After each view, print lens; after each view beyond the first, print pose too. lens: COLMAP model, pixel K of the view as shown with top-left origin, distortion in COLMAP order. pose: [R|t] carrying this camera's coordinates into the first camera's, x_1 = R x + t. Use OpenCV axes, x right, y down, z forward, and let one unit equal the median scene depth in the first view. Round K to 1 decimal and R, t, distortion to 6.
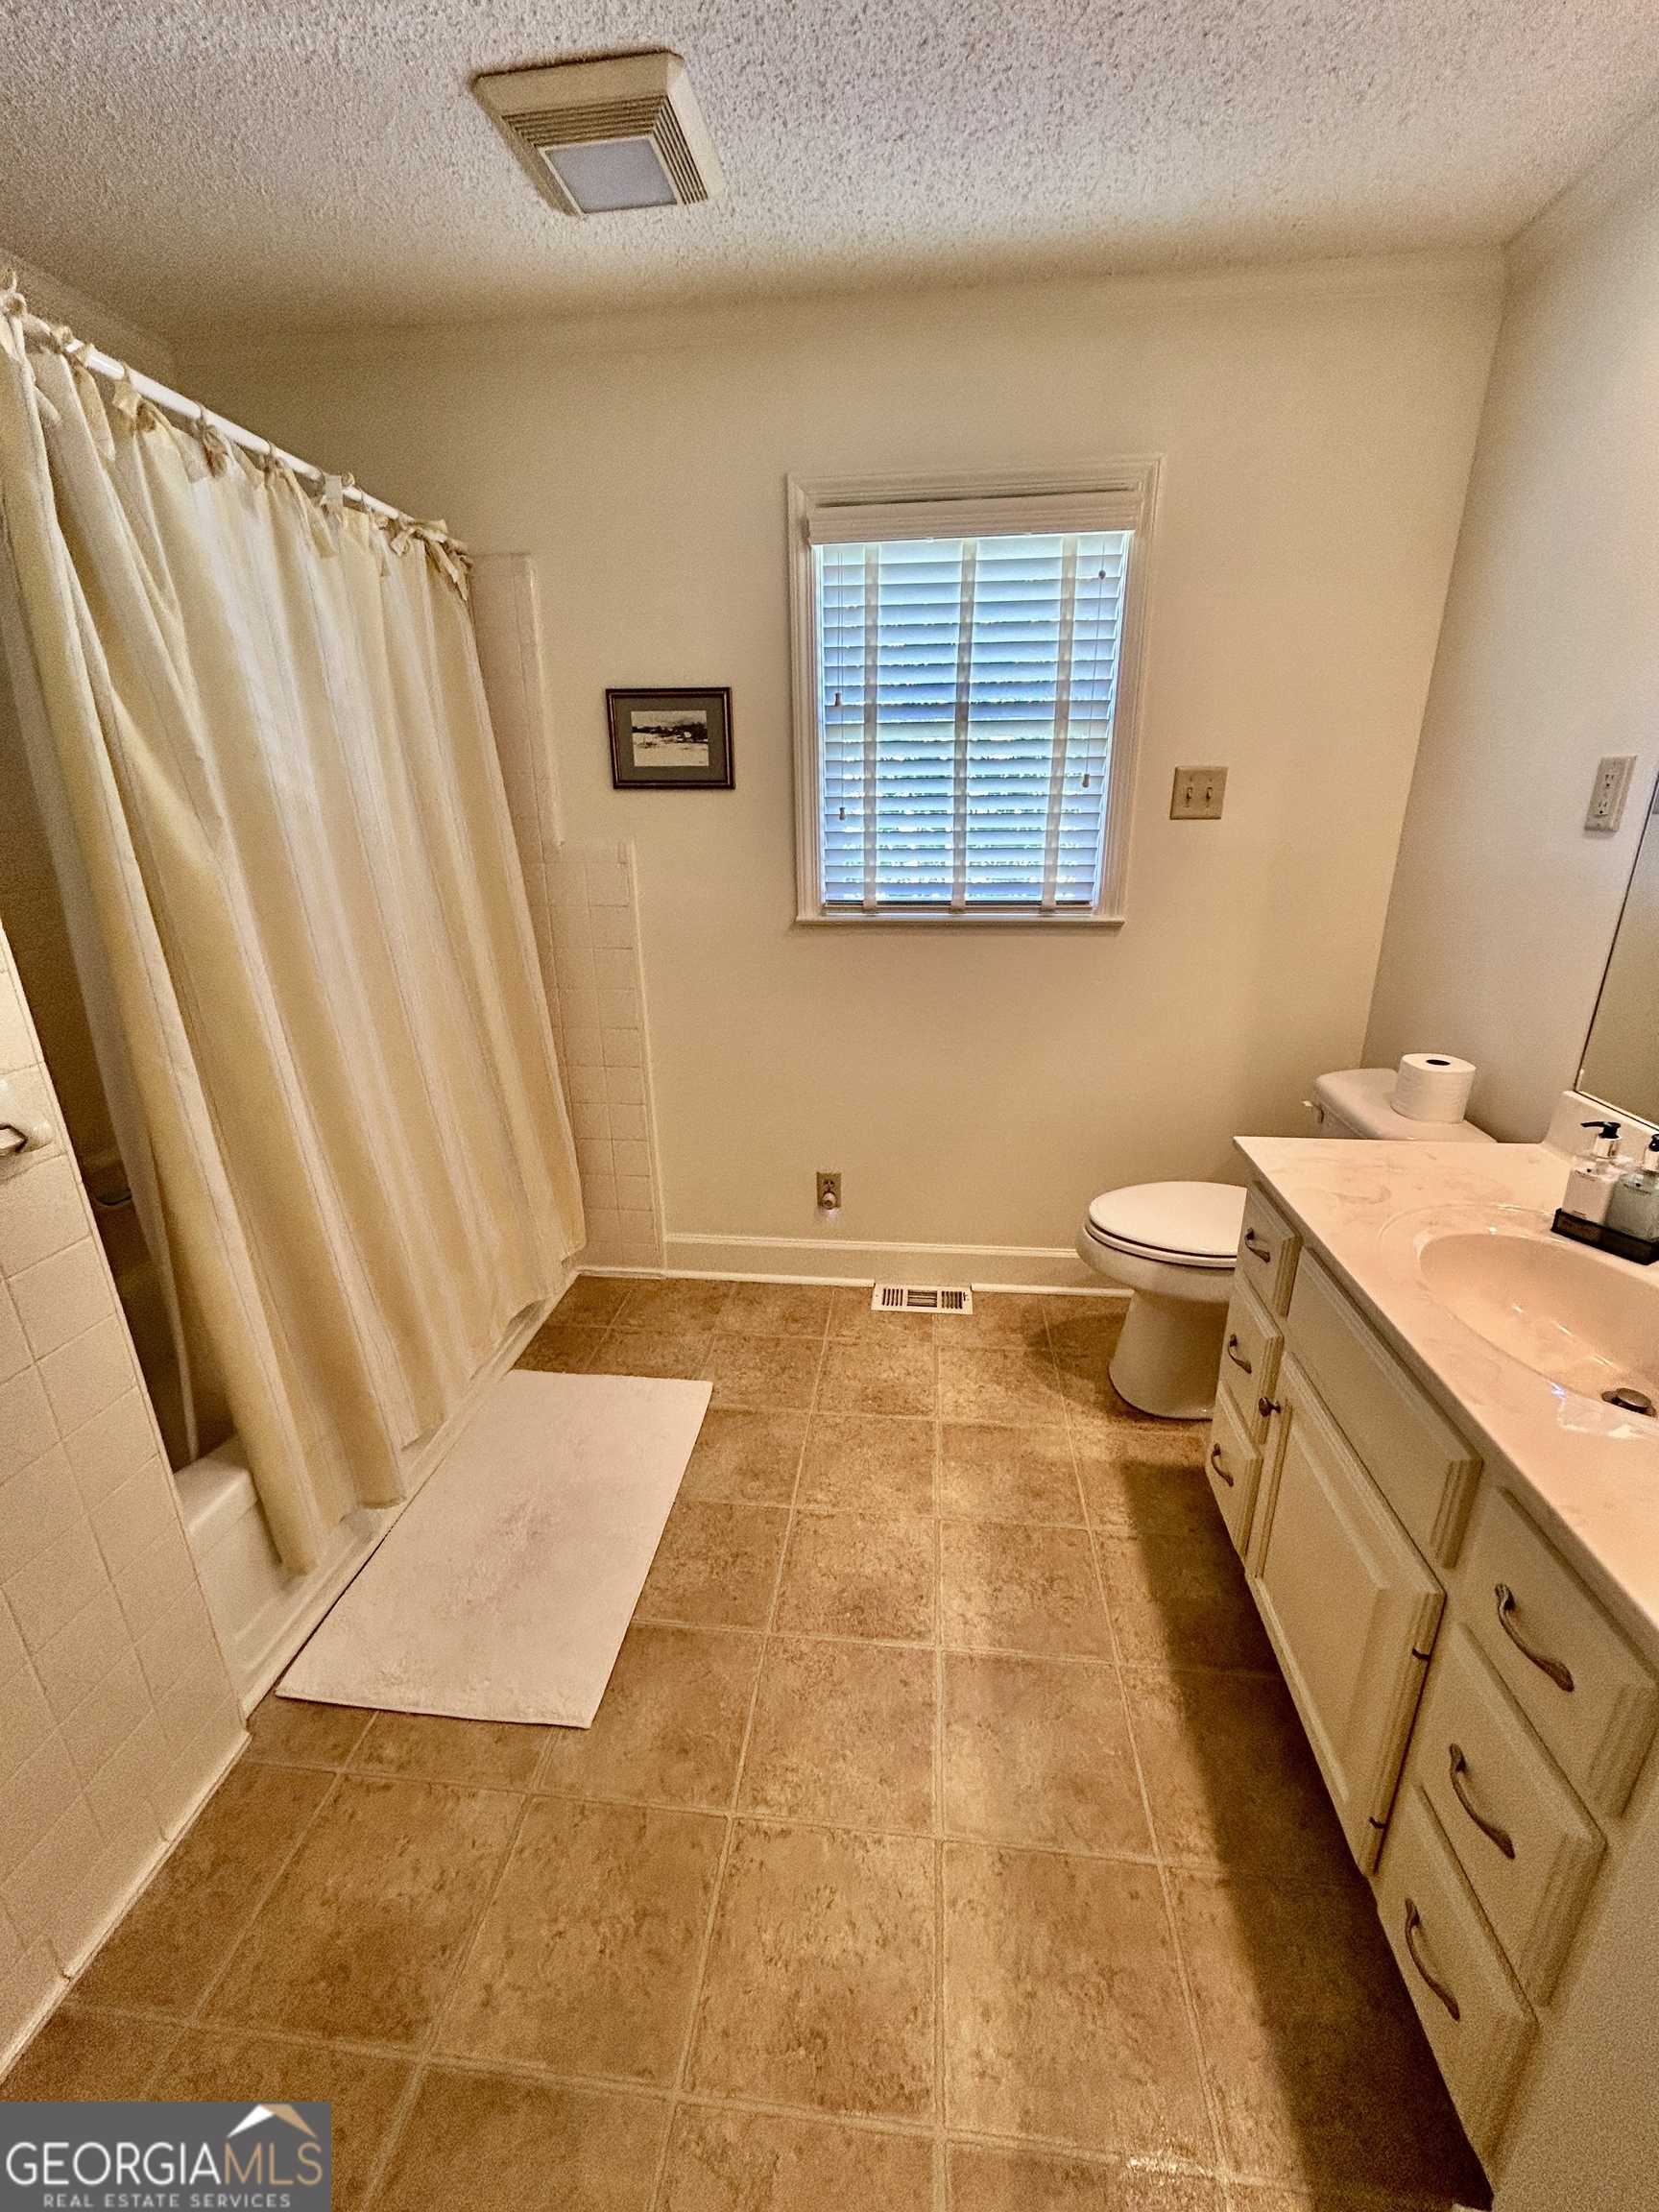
lens RADIAL K [[900.1, 0, 832.3], [0, 900.1, 1106.7], [0, 0, 1]] dist [0.000450, 0.001424]
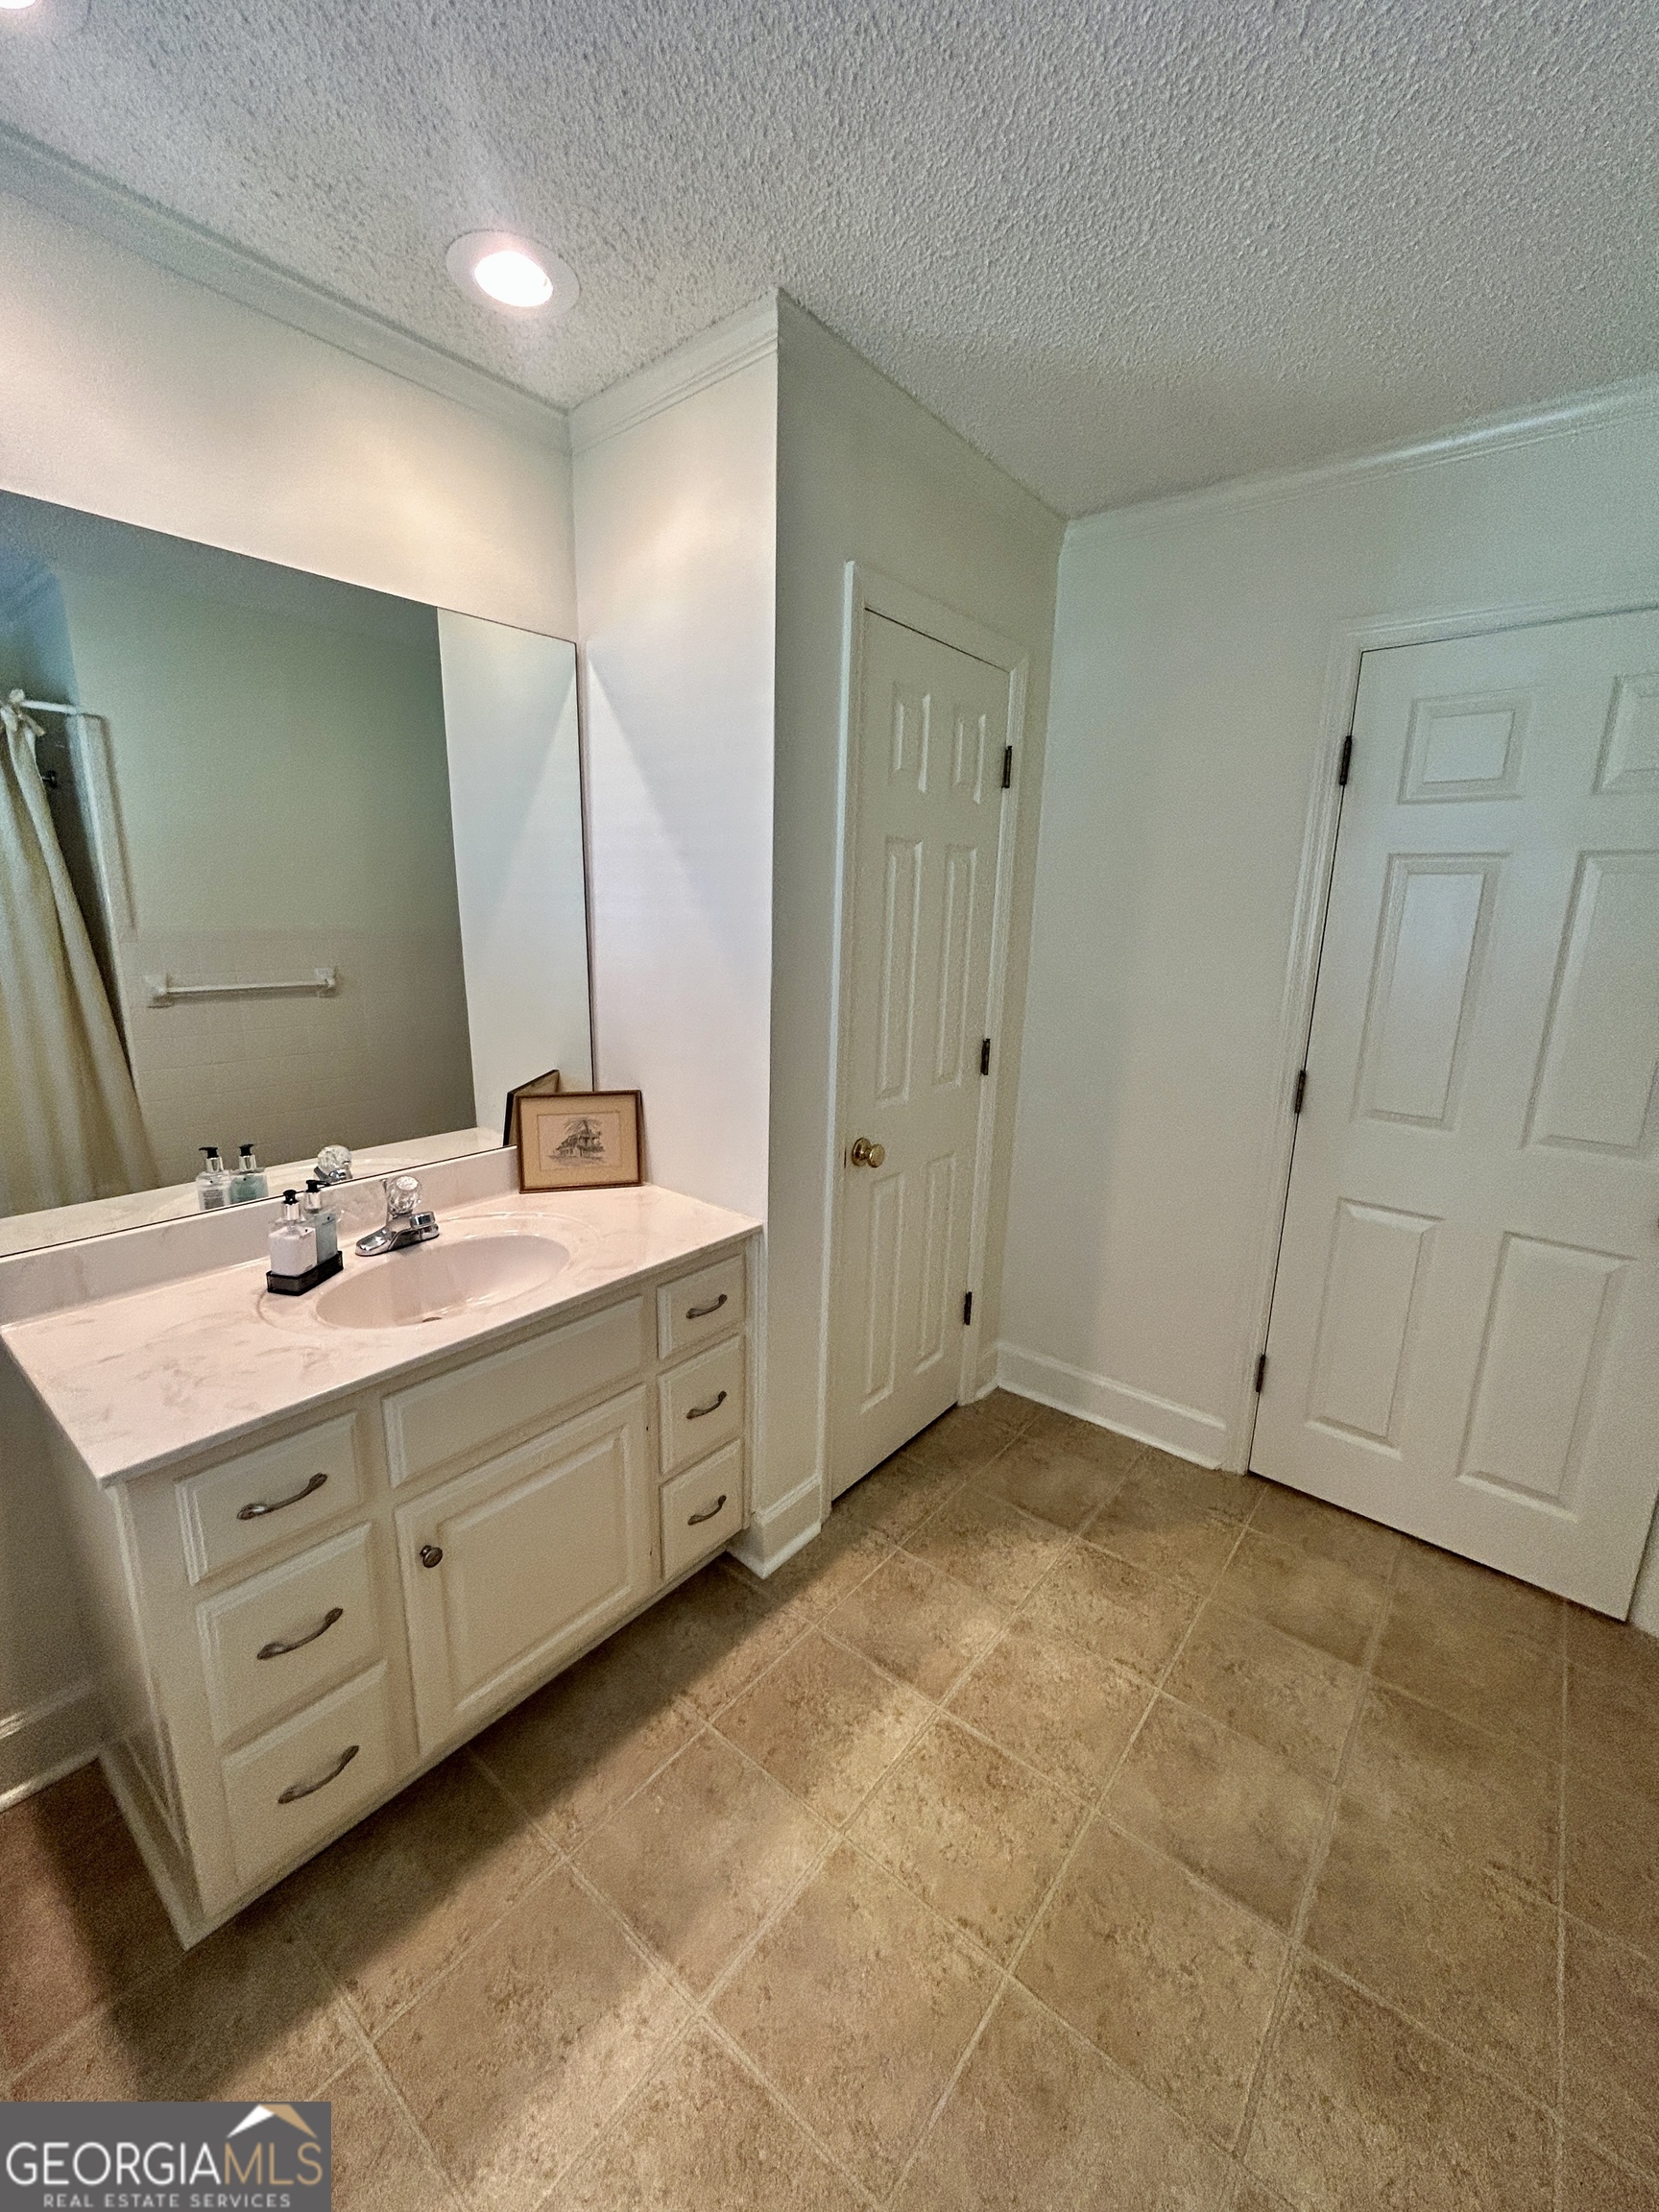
lens RADIAL K [[900.1, 0, 831.2], [0, 900.1, 1101.0], [0, 0, 1]] dist [0.000450, 0.001424]
pose [[-0.840758, -0.134459, 0.524449, -0.215569], [0.158880, 0.864749, 0.476410, -0.329989], [-0.517575, 0.483870, -0.705681, 0.857959]]
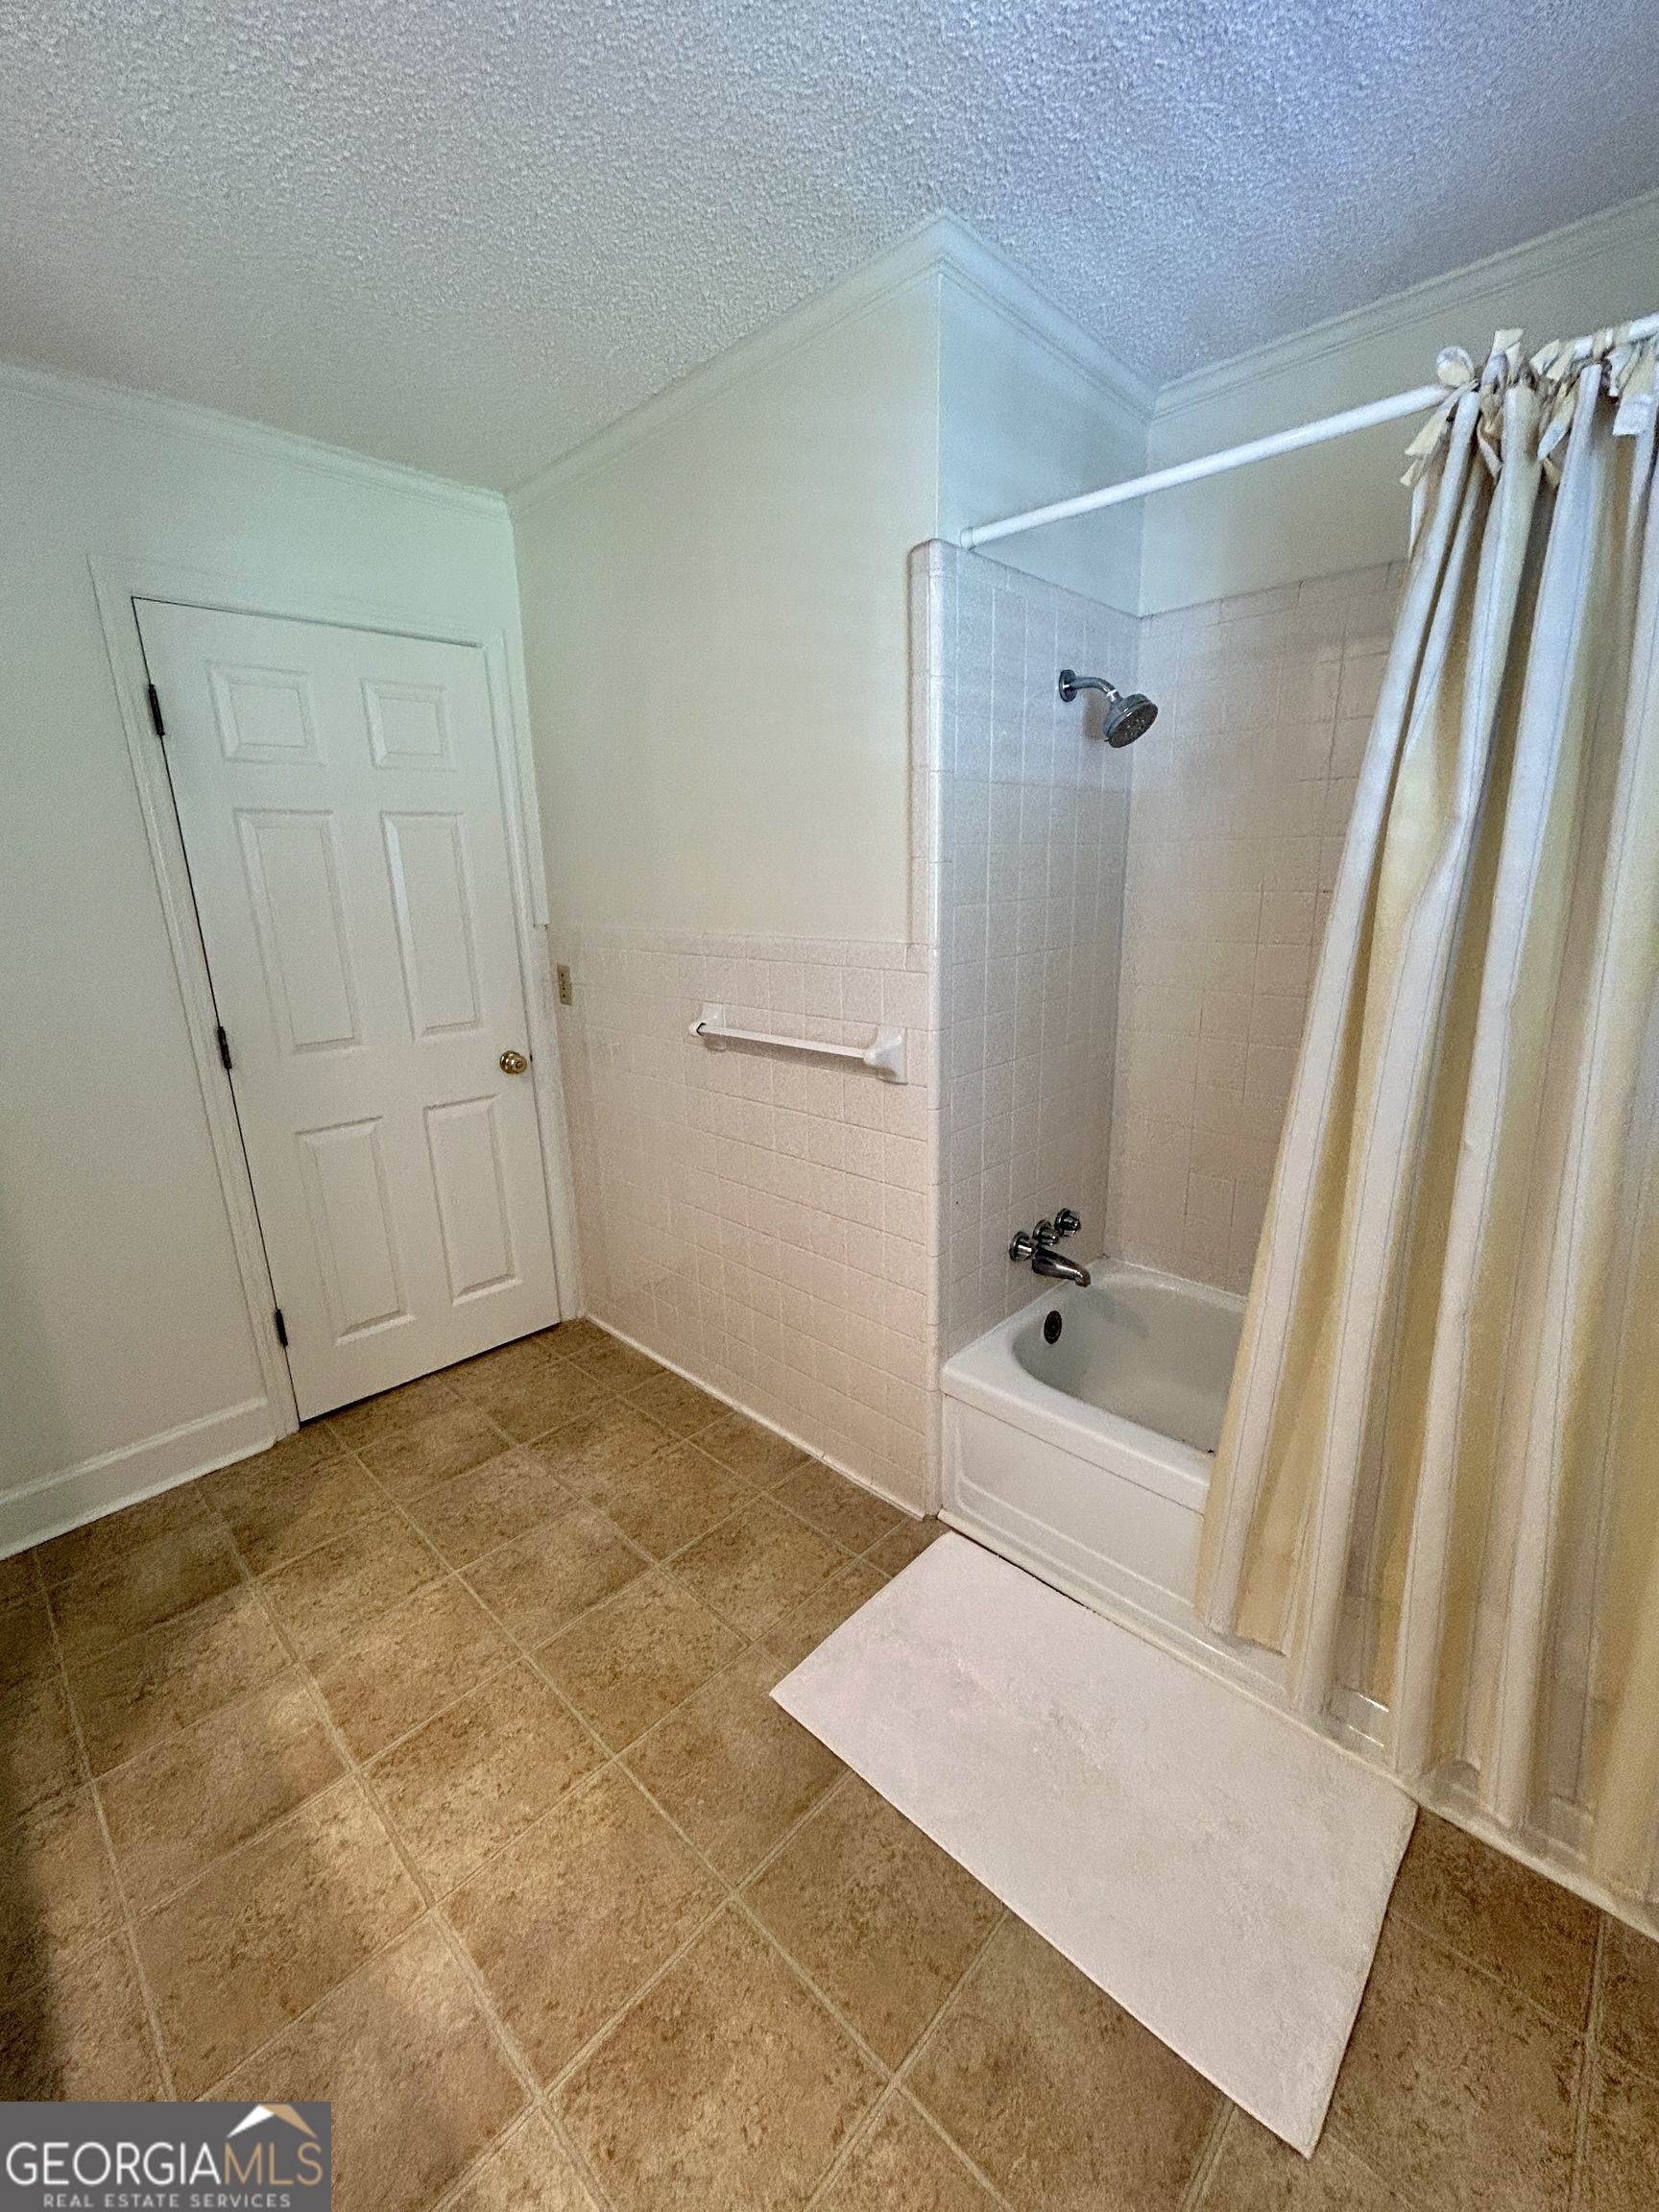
lens RADIAL K [[900.1, 0, 840.9], [0, 900.1, 1100.7], [0, 0, 1]] dist [0.000450, 0.001424]
pose [[-0.603204, 0.213677, -0.768432, 0.267819], [-0.240550, 0.869845, 0.430704, -0.322298], [0.760448, 0.444649, -0.473294, 0.897726]]
